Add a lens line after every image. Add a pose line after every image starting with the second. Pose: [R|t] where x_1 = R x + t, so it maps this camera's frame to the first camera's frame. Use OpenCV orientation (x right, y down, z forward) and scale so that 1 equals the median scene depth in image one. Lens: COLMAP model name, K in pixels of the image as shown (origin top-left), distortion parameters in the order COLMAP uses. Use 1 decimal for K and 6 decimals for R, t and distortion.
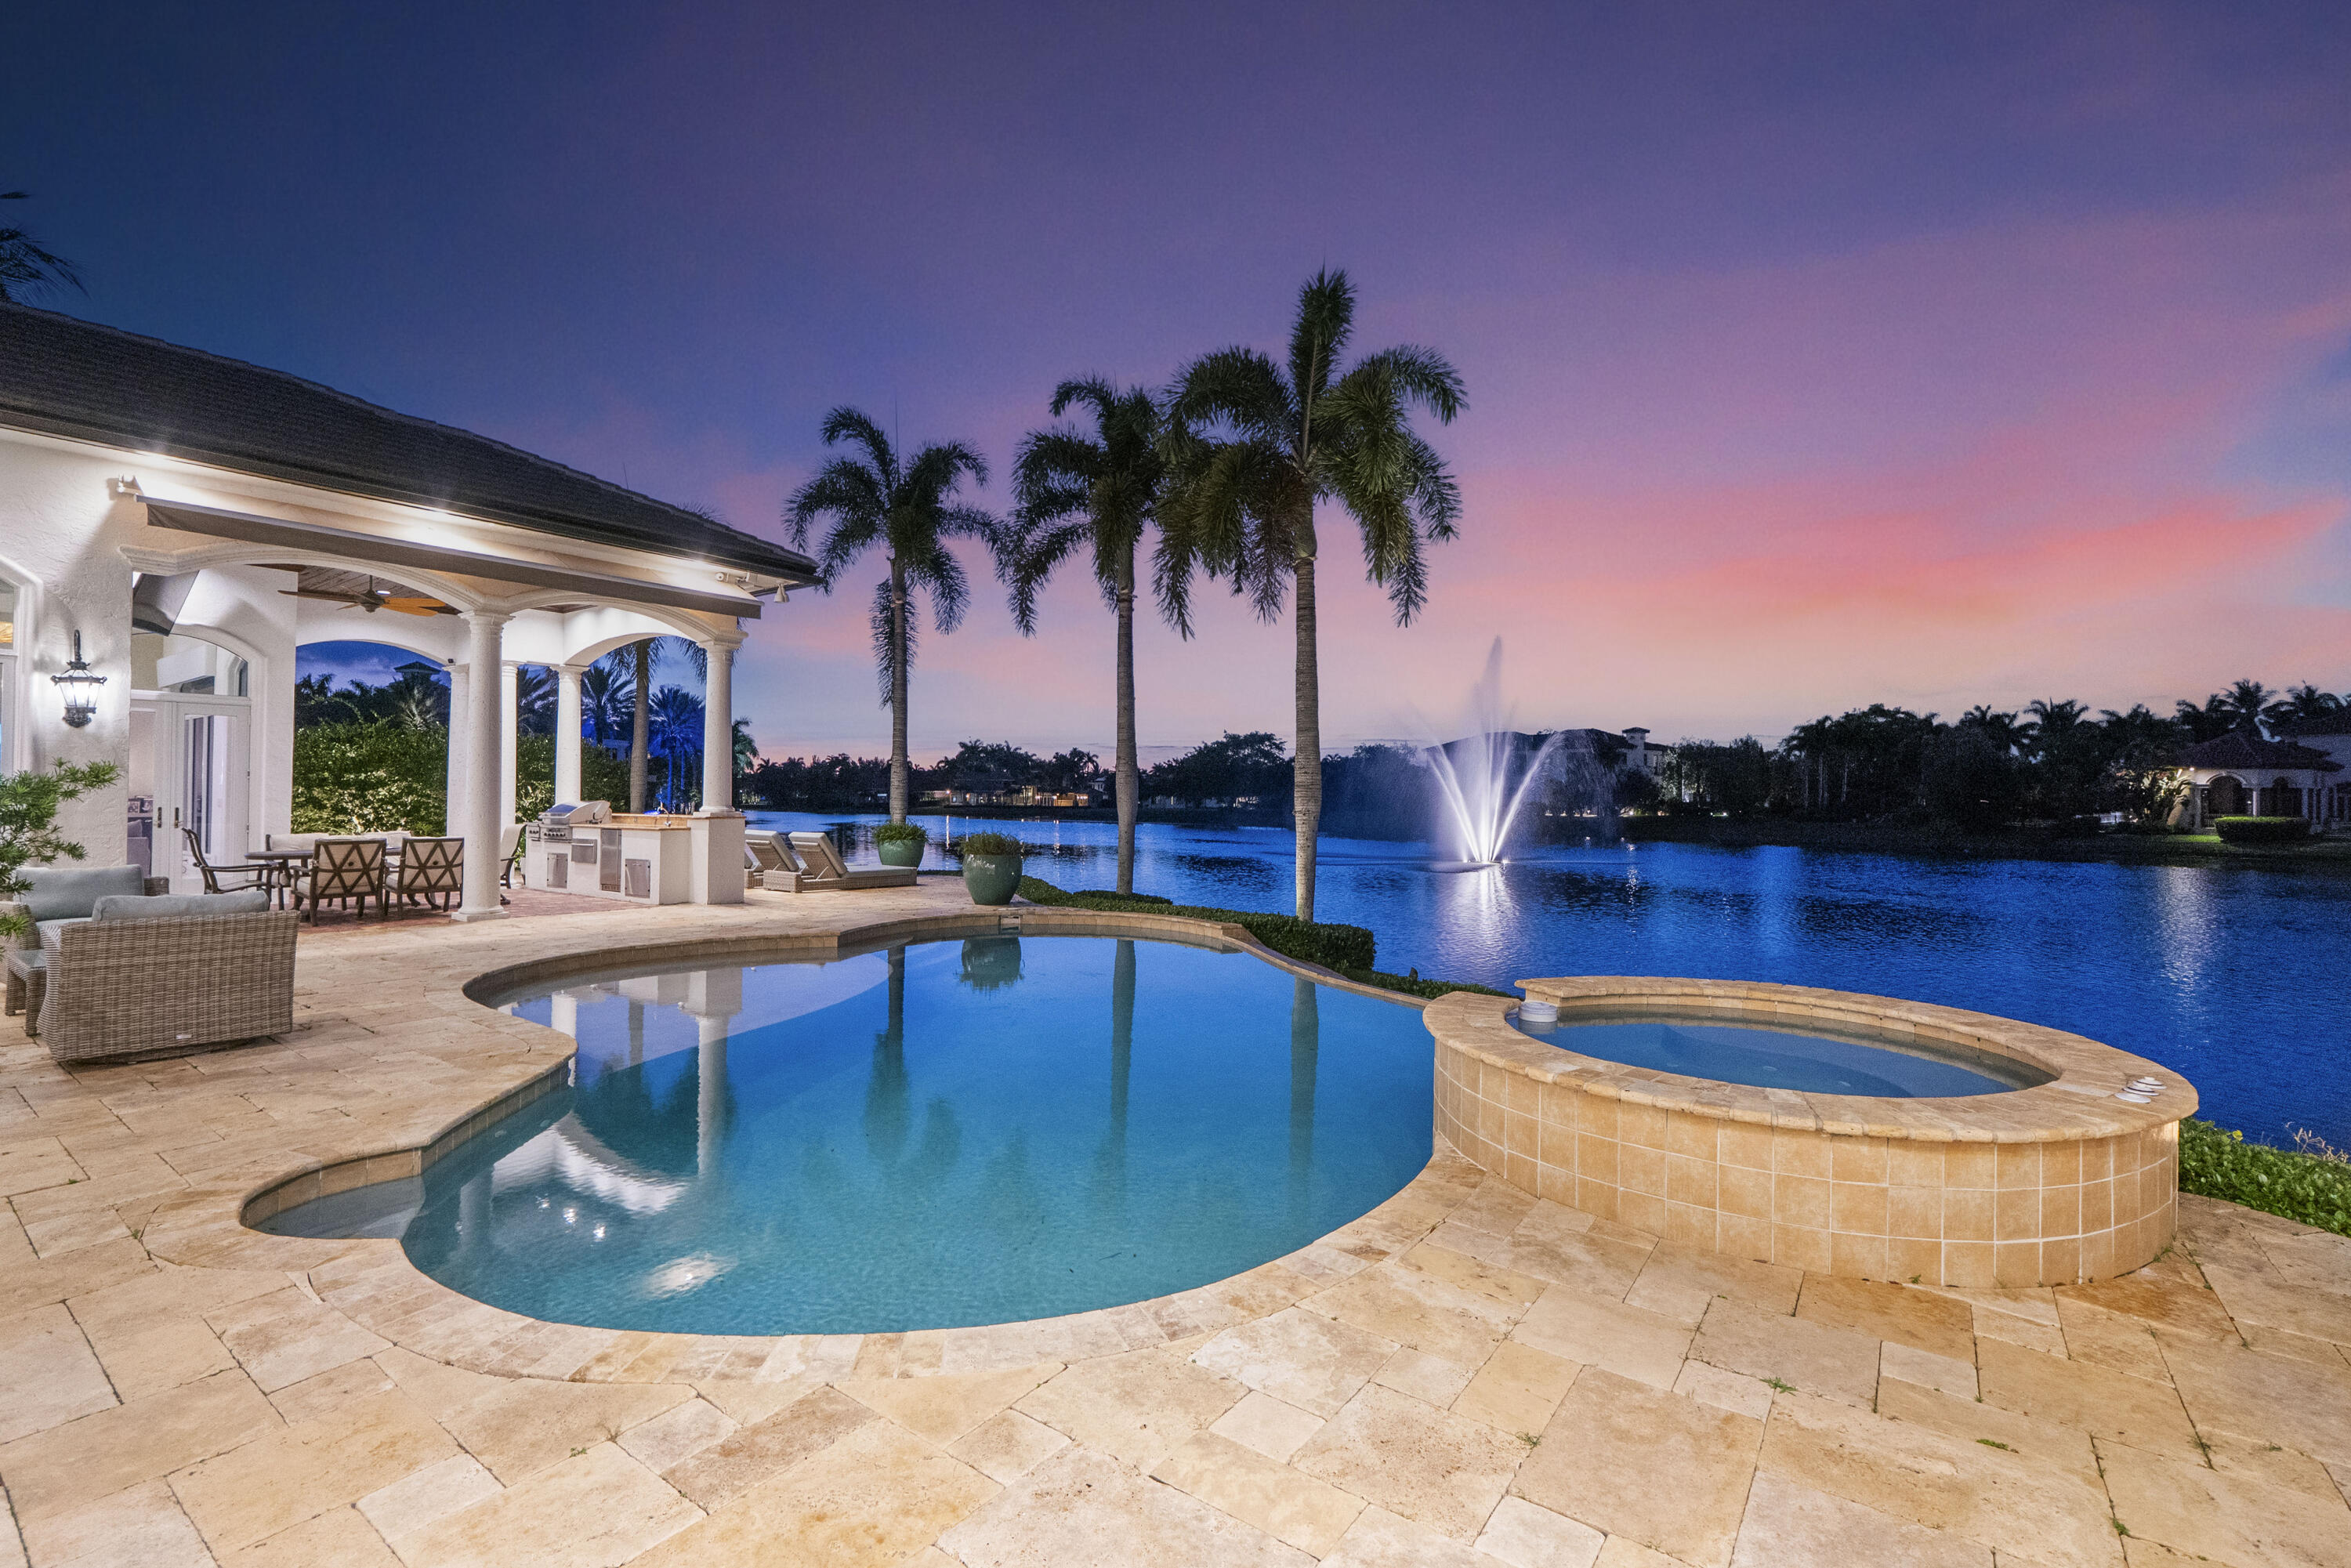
lens RADIAL K [[1033.9, 0, 1185.1], [0, 1033.9, 794.1], [0, 0, 1]] dist [-0.005168, -0.000106]
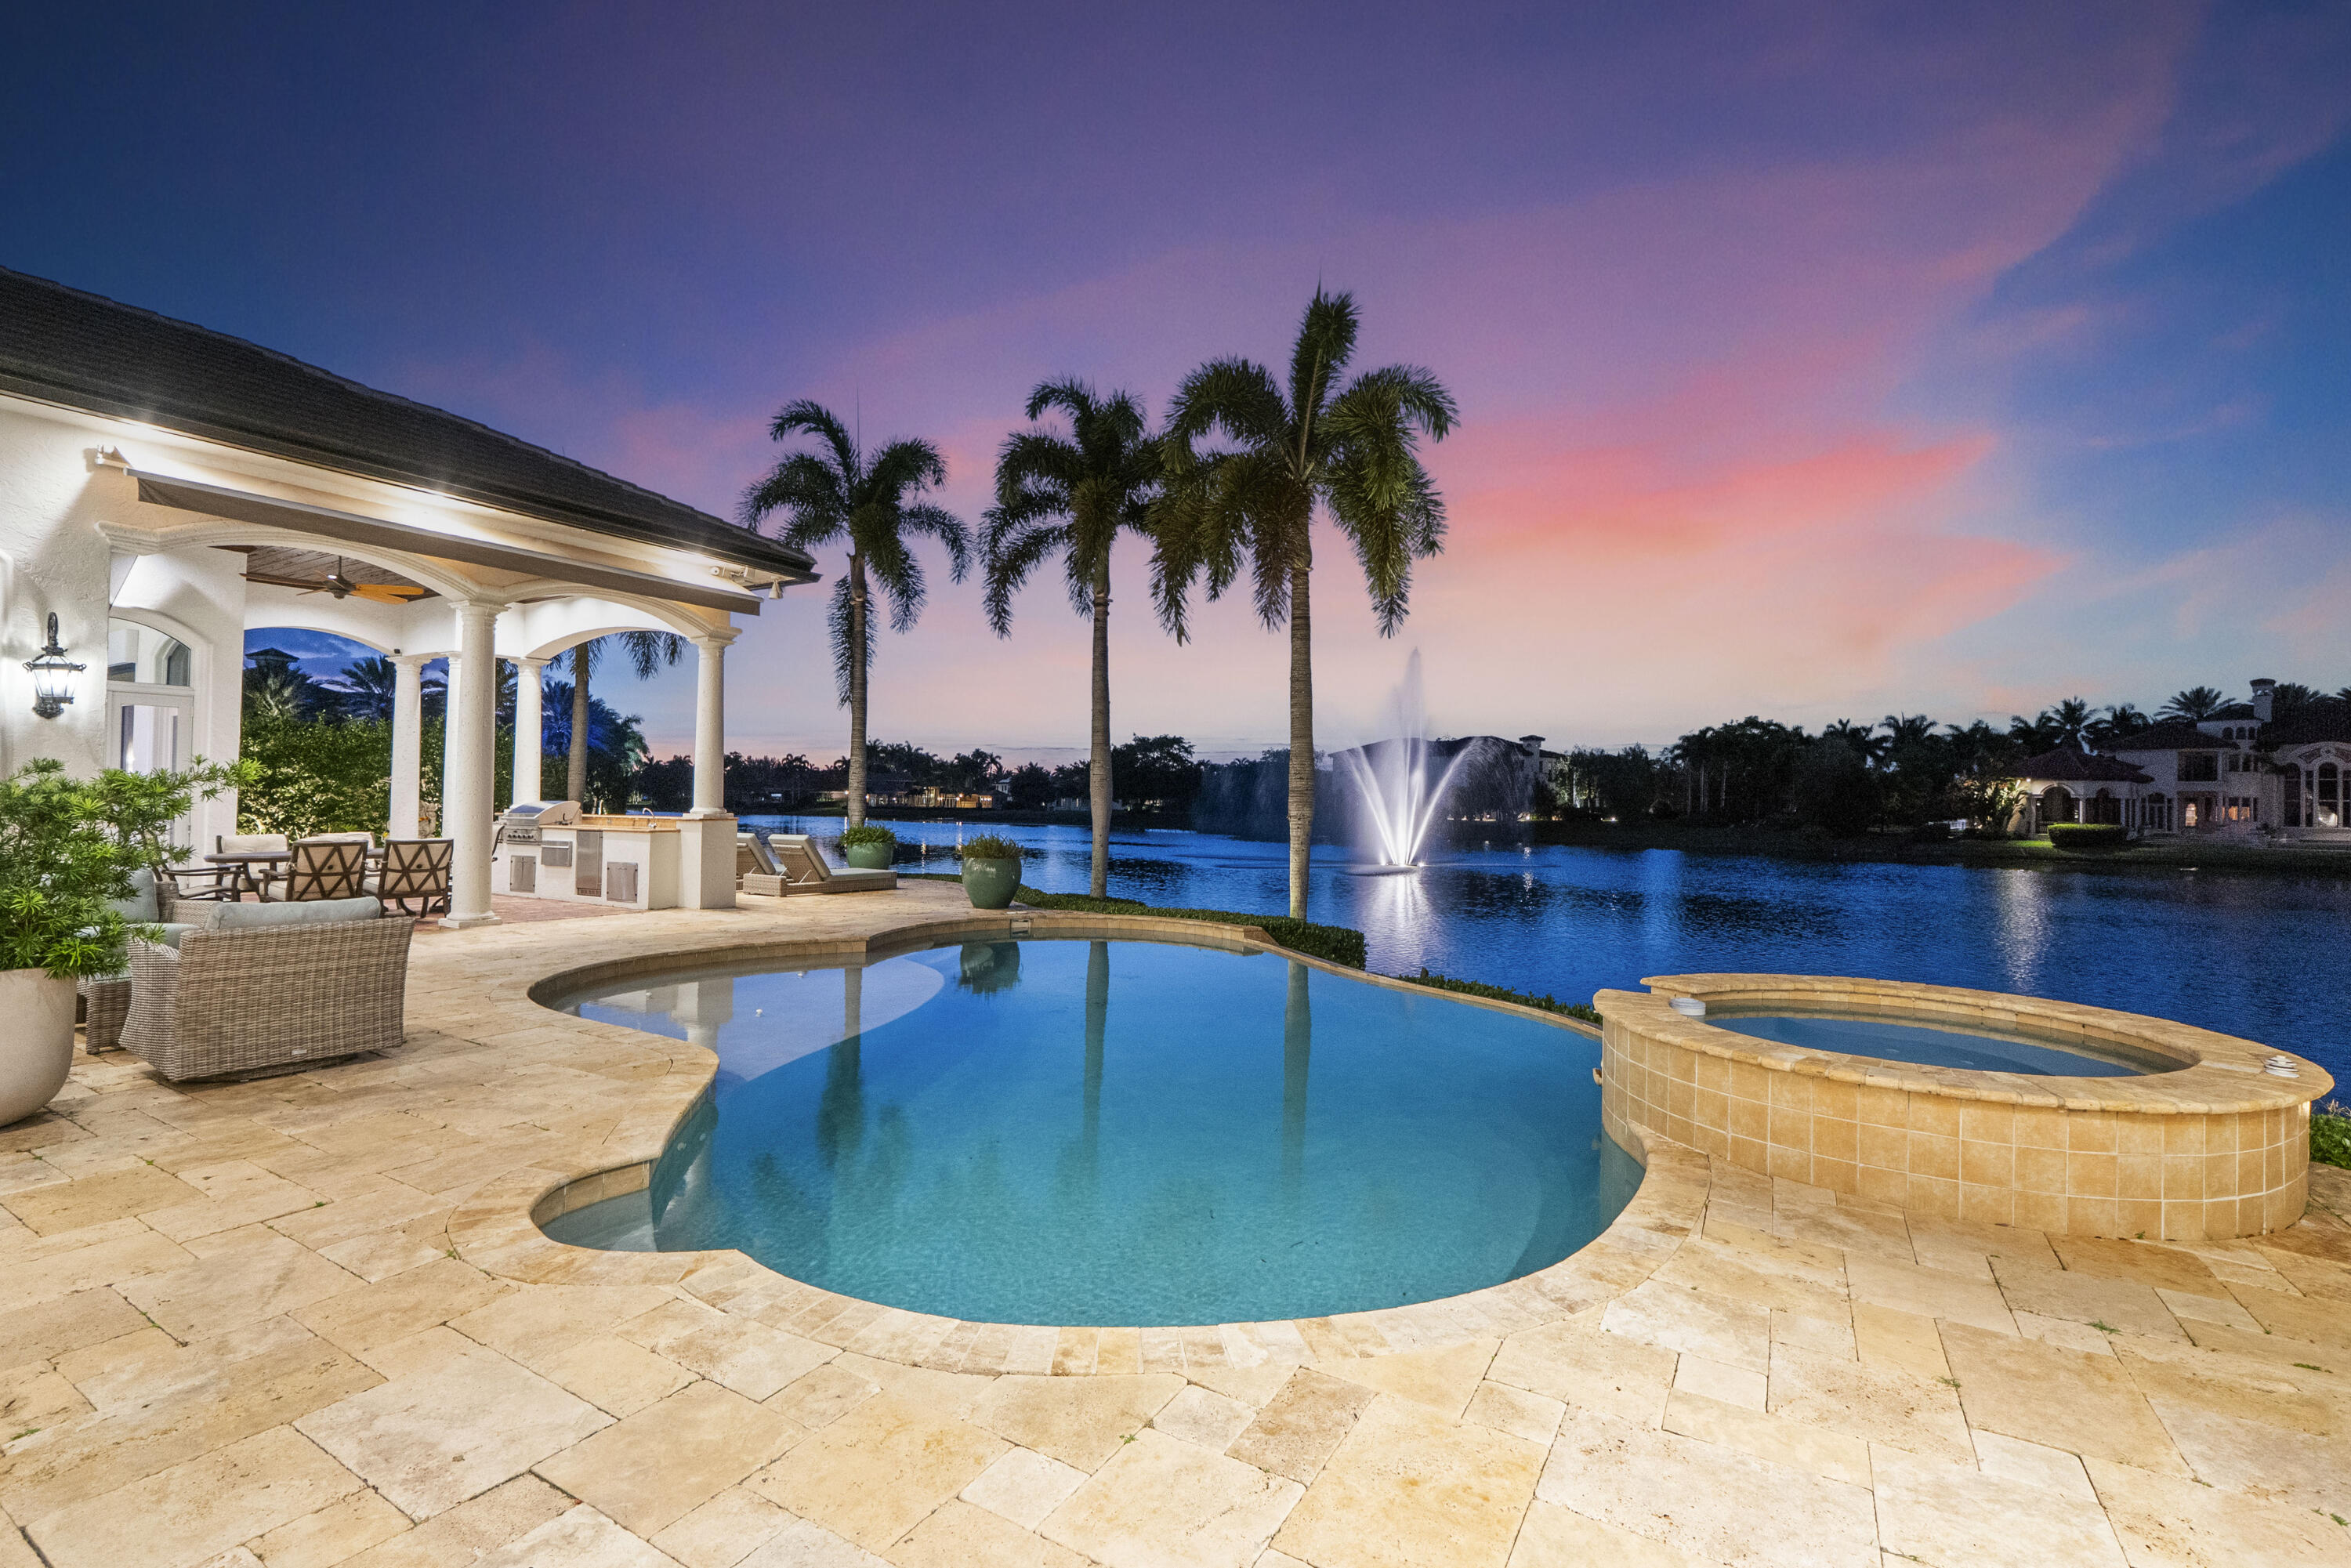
lens RADIAL K [[1033.9, 0, 1185.4], [0, 1033.9, 793.3], [0, 0, 1]] dist [-0.005168, -0.000106]
pose [[0.995273, 0.007446, 0.096830, -0.103656], [-0.007137, 0.999968, -0.003535, -0.001405], [-0.096853, 0.002827, 0.995295, -0.006941]]
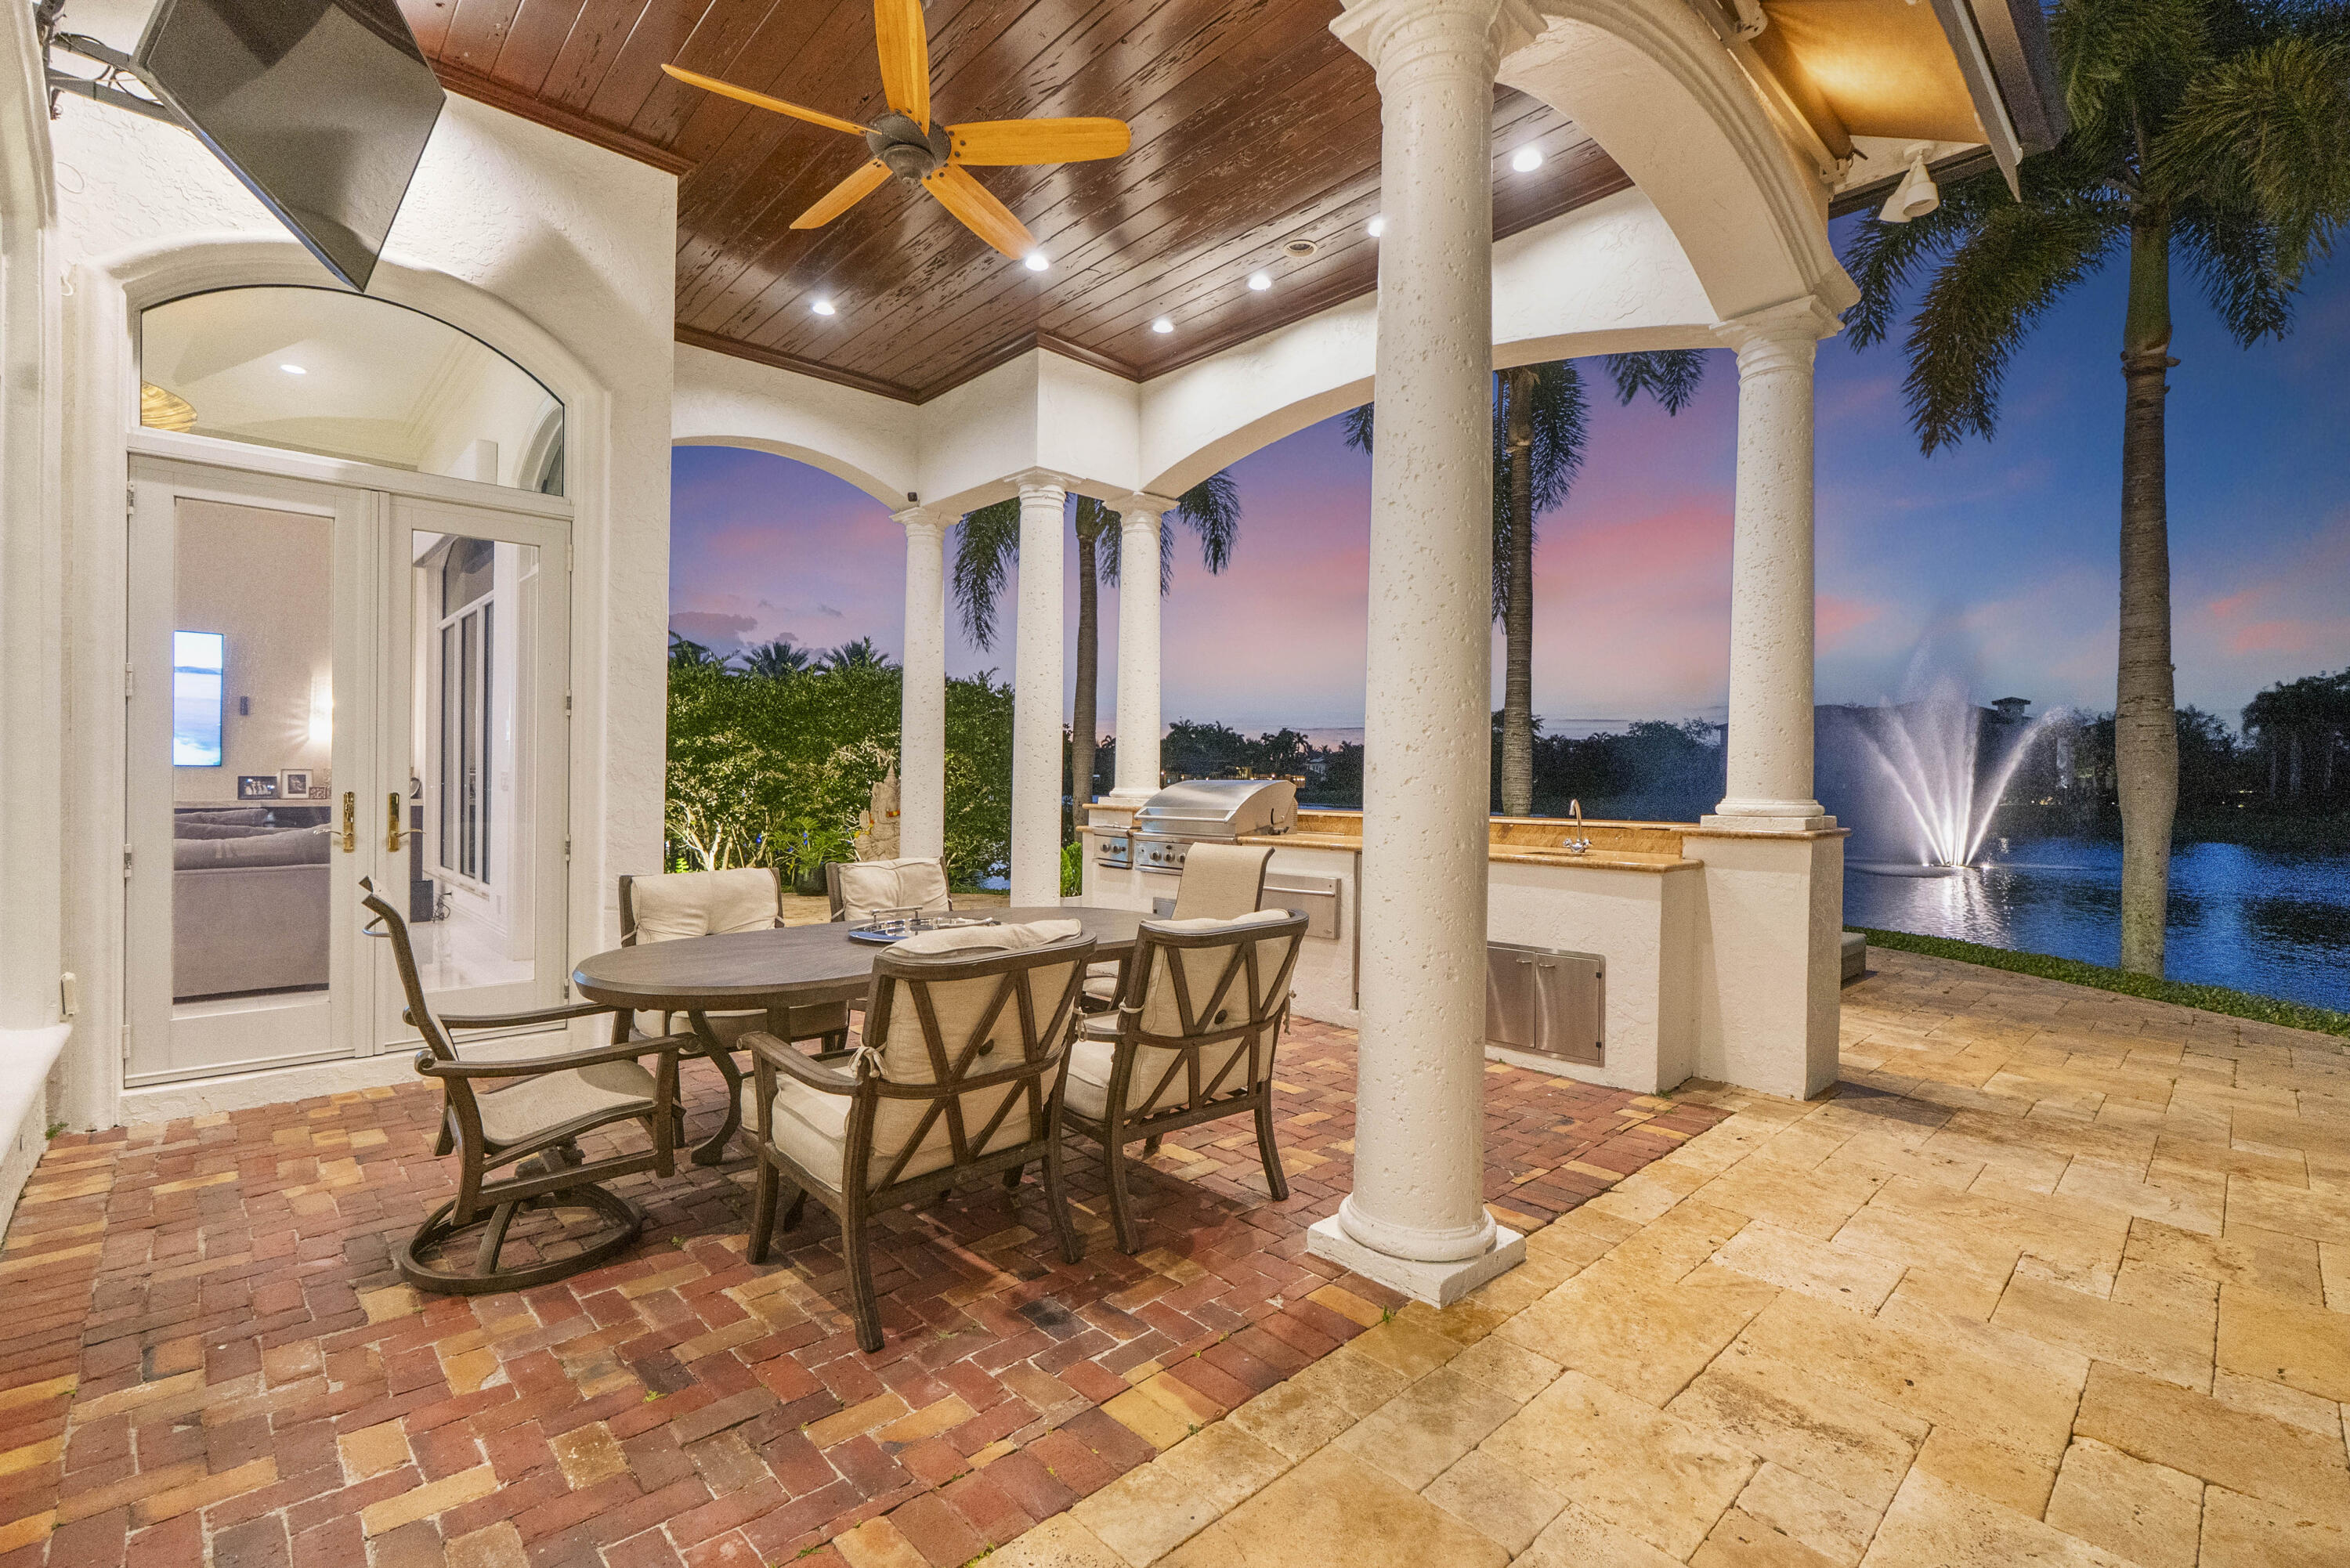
lens RADIAL K [[1033.4, 0, 1188.0], [0, 1033.4, 797.4], [0, 0, 1]] dist [-0.005168, -0.000106]
pose [[0.984511, 0.008814, -0.175101, -0.593519], [-0.005105, 0.999753, 0.021625, 0.004875], [0.175249, -0.020396, 0.984313, 0.639176]]
